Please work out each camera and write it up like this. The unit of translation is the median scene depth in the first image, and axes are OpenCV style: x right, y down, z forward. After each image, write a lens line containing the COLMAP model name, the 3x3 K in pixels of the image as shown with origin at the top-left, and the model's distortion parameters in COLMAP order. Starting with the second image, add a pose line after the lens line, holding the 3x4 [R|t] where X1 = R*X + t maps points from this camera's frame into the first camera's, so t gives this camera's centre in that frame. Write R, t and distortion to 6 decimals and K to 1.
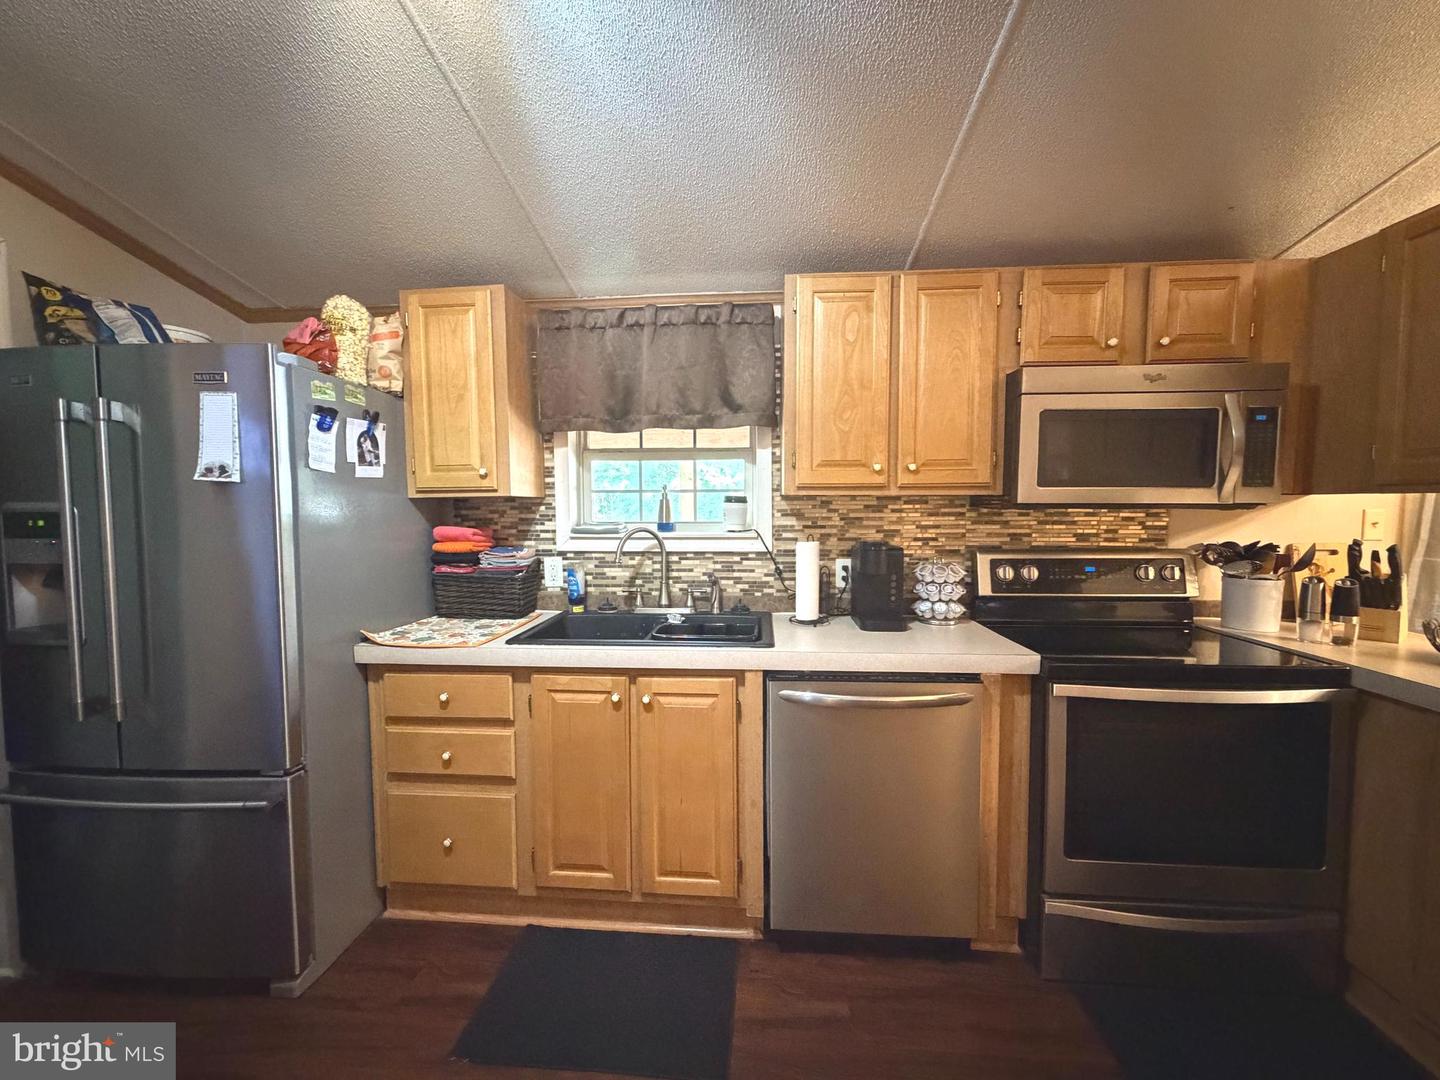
lens RADIAL K [[578.3, 0, 720.0], [0, 578.3, 540.0], [0, 0, 1]] dist [0.001306, 0.000220]
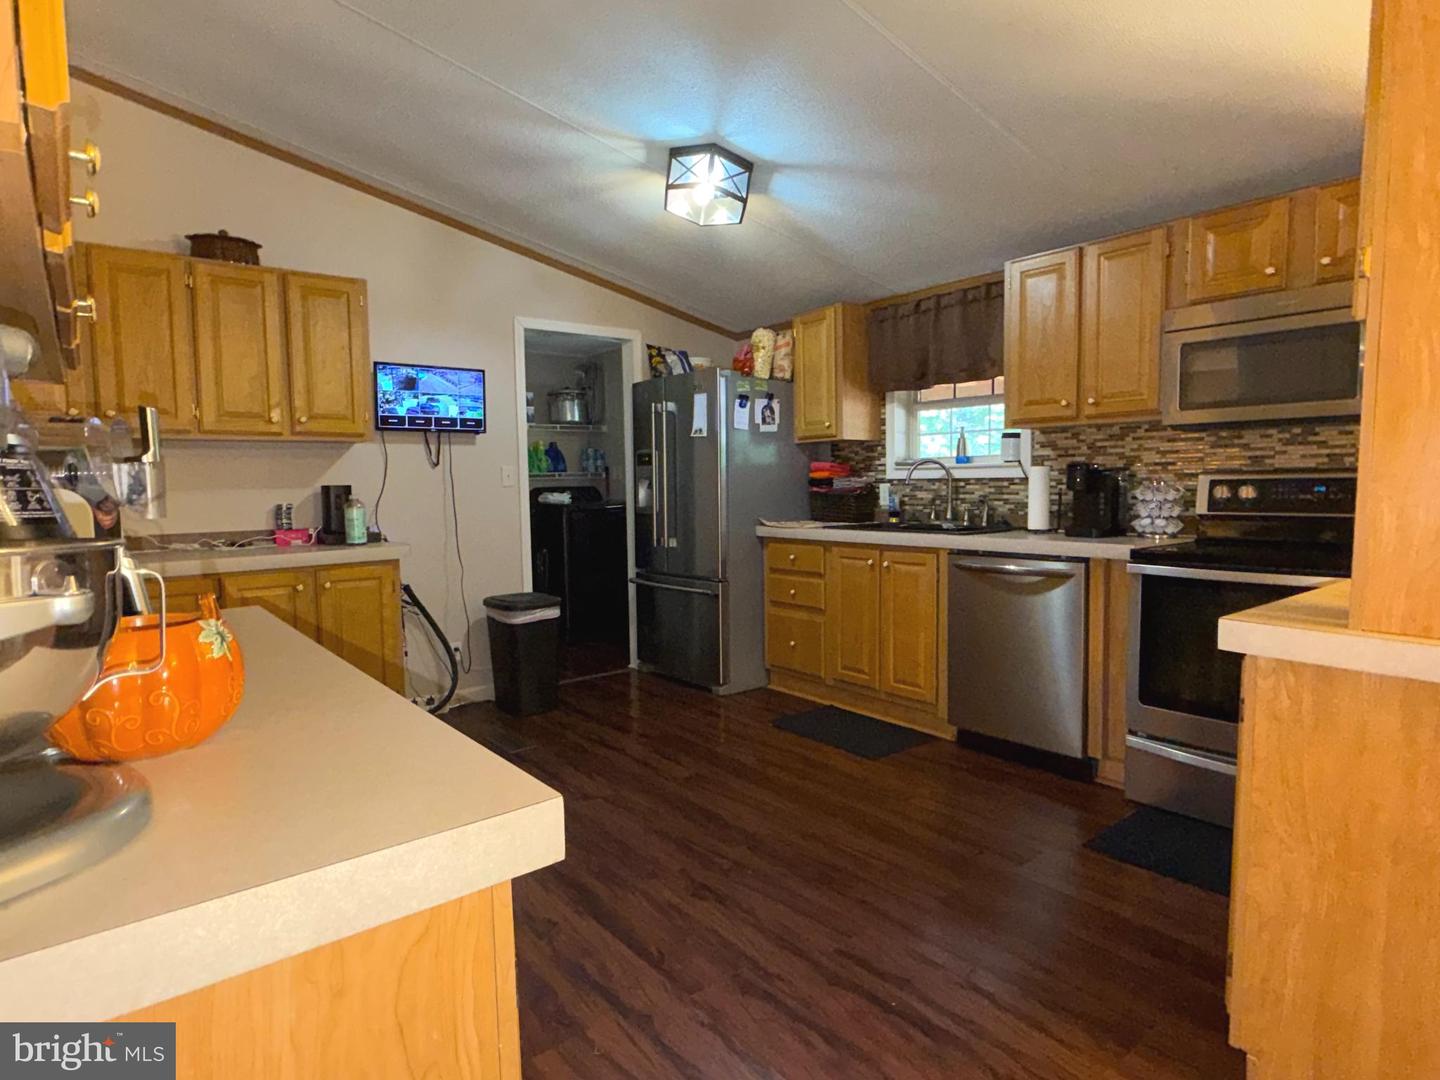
lens RADIAL K [[782.5, 0, 720.0], [0, 782.5, 540.0], [0, 0, 1]] dist [0.000395, 0.000390]
pose [[0.688251, 0.049536, -0.723780, 0.888373], [-0.029751, 0.998754, 0.040065, 0.111870], [0.724863, -0.006042, 0.688867, -0.637333]]
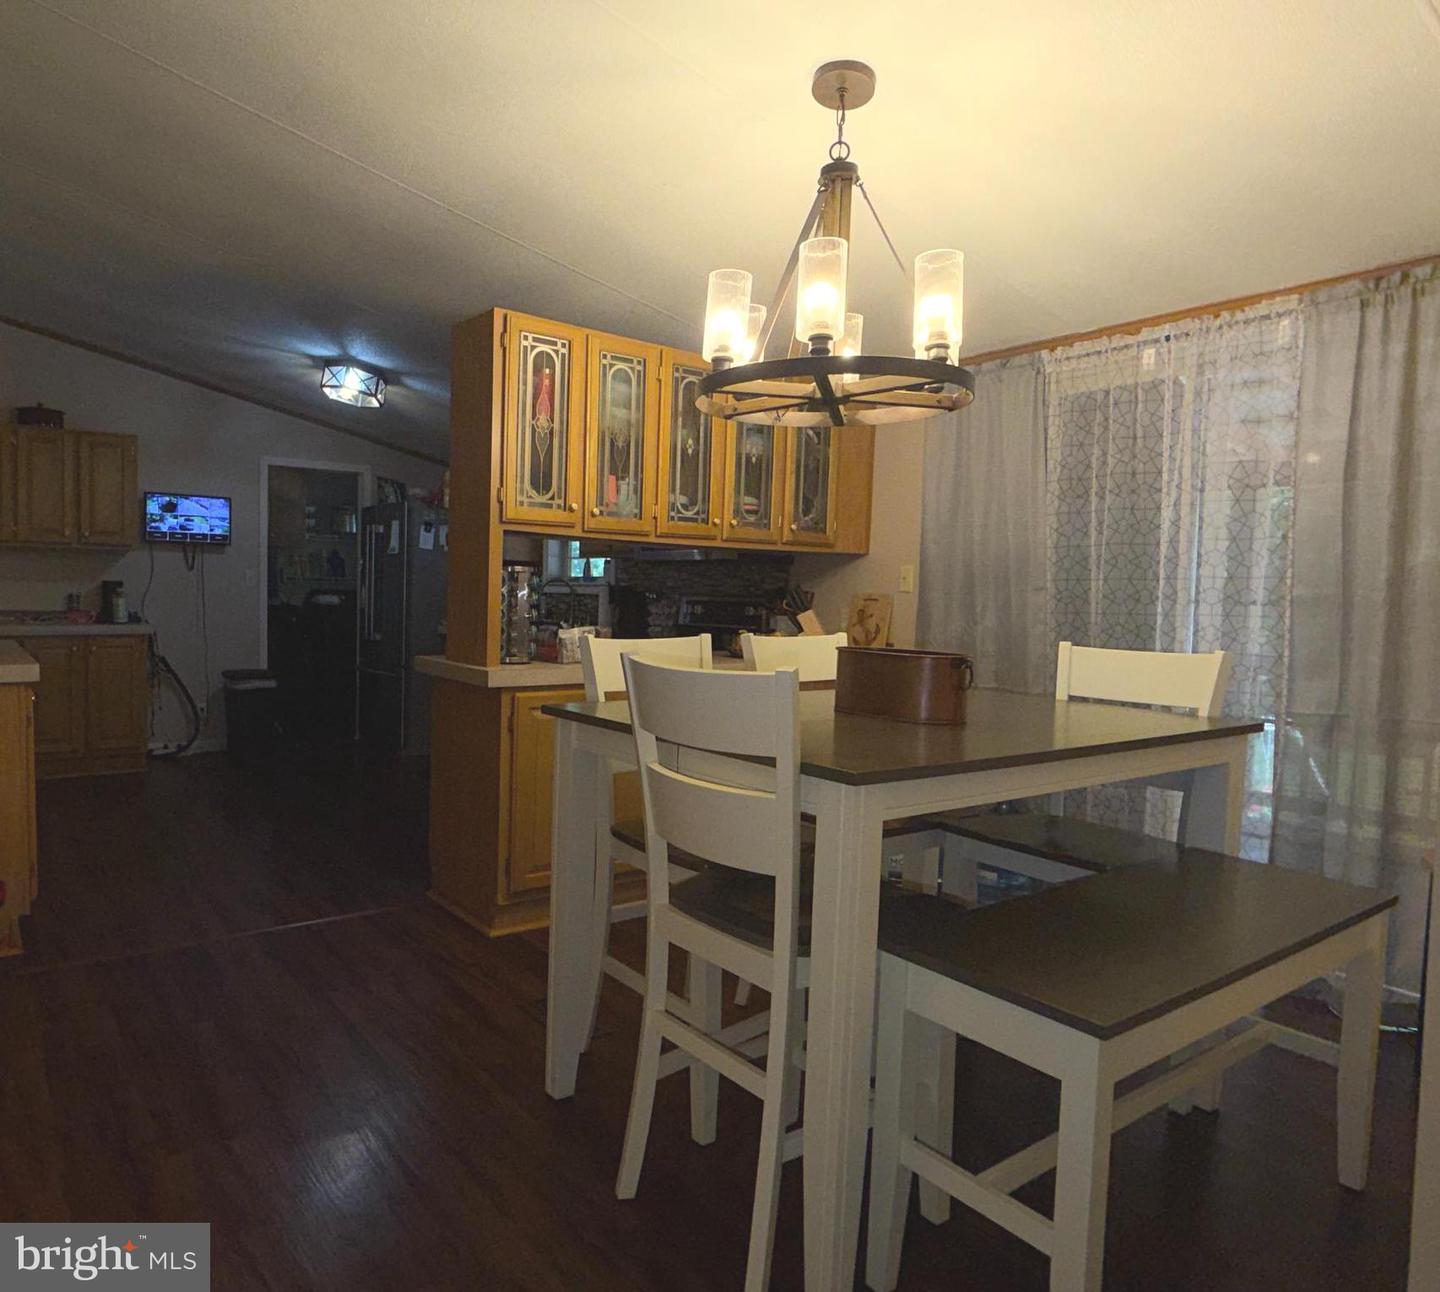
lens RADIAL K [[946.1, 0, 583.3], [0, 946.1, 659.3], [0, 0, 1]] dist [-0.000172, -0.000247]
pose [[0.612725, 0.075480, -0.786683, 2.231636], [-0.071750, 0.996631, 0.039741, 0.106696], [0.787032, 0.032094, 0.616076, -0.702689]]
